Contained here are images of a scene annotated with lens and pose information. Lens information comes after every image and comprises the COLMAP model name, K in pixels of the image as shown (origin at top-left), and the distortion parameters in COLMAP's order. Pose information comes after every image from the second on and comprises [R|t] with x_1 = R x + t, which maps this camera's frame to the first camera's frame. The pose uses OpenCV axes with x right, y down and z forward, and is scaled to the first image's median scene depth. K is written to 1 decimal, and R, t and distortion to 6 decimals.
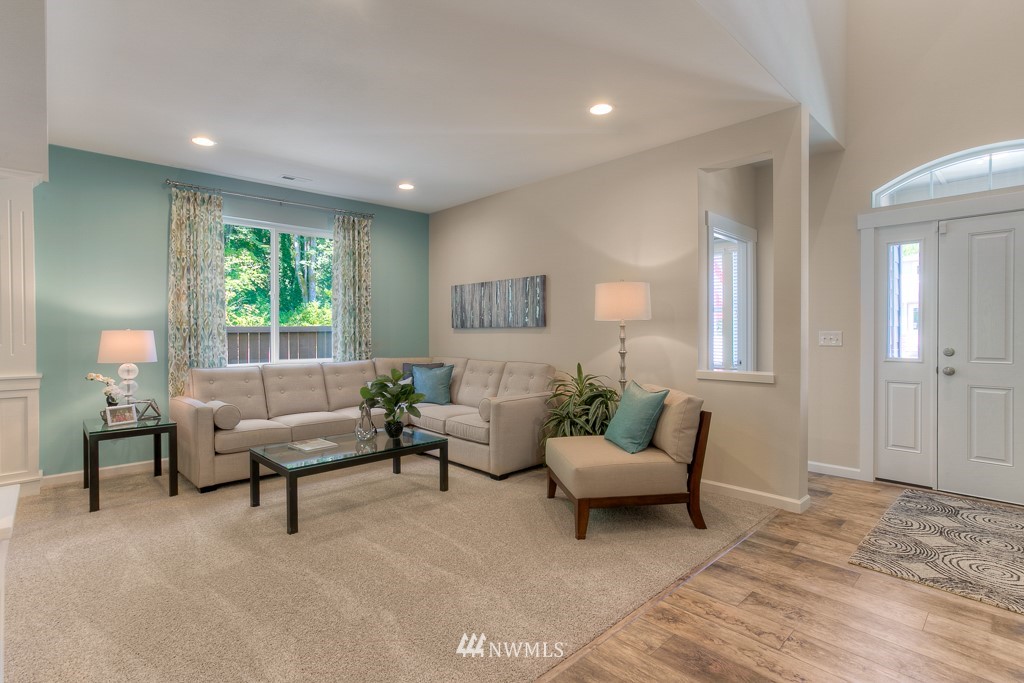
lens RADIAL K [[480.5, 0, 512.0], [0, 480.5, 341.5], [0, 0, 1]] dist [-0.012234, -0.000122]
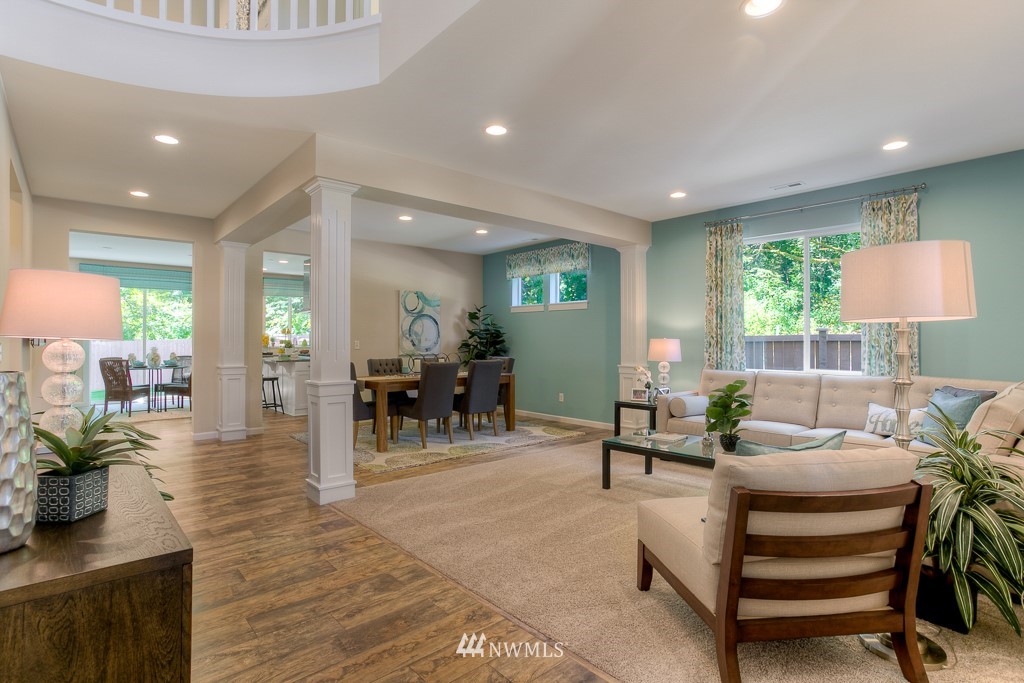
lens RADIAL K [[509.4, 0, 512.0], [0, 509.4, 341.5], [0, 0, 1]] dist [-0.029948, 0.000152]
pose [[-0.019172, 0.009254, -0.999773, 0.644546], [-0.020868, 0.999736, 0.009654, -0.017659], [0.999598, 0.021049, -0.018973, 0.492133]]
